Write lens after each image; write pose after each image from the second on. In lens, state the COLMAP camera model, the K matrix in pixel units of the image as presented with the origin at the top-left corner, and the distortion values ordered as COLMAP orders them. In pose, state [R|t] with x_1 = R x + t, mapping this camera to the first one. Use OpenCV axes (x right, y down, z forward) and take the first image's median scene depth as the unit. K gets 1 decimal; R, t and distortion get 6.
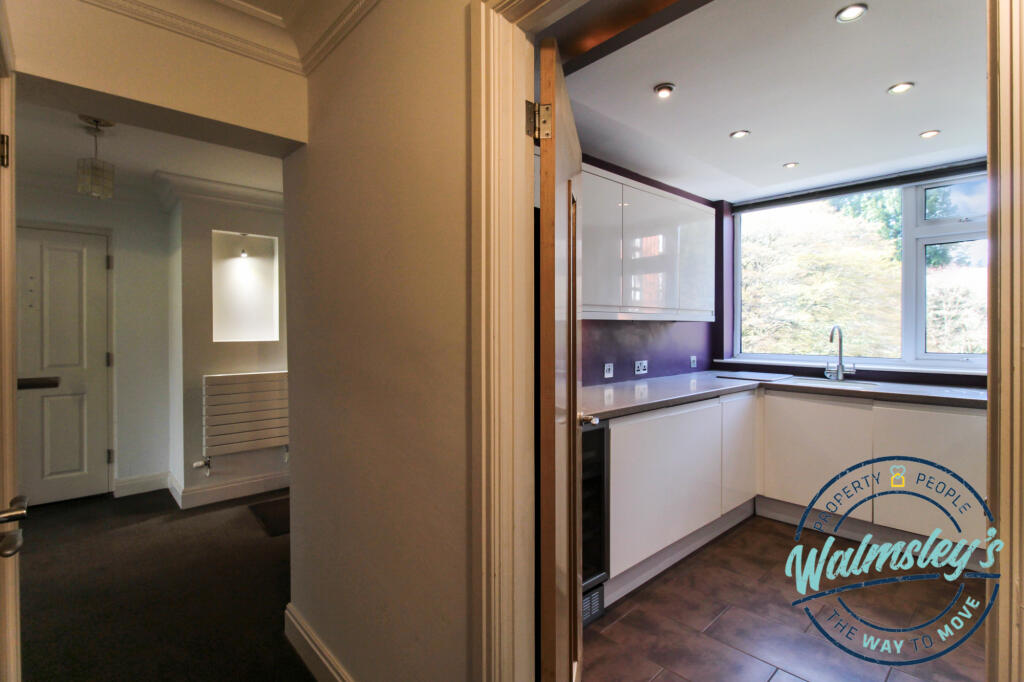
lens RADIAL K [[481.7, 0, 512.0], [0, 481.7, 341.0], [0, 0, 1]] dist [0.000015, 0.000009]
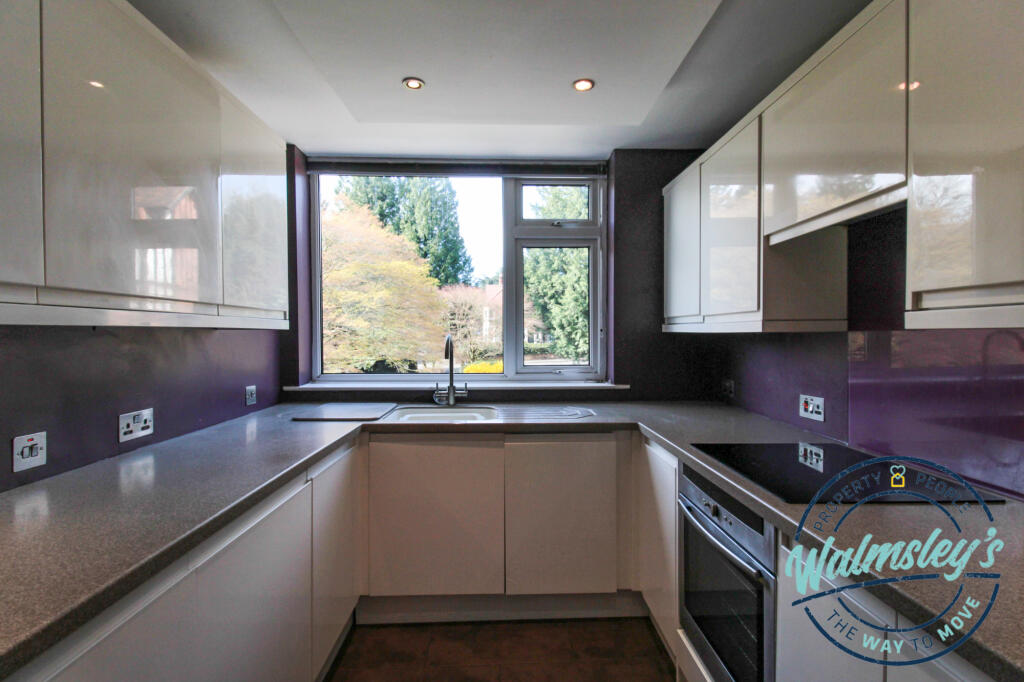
lens RADIAL K [[487.0, 0, 512.0], [0, 487.0, 341.0], [0, 0, 1]] dist [0.042072, -0.020582]
pose [[0.653142, -0.010612, 0.757161, 0.135368], [0.019414, 0.999808, -0.002735, -0.019217], [-0.756986, 0.016486, 0.653223, 0.382176]]
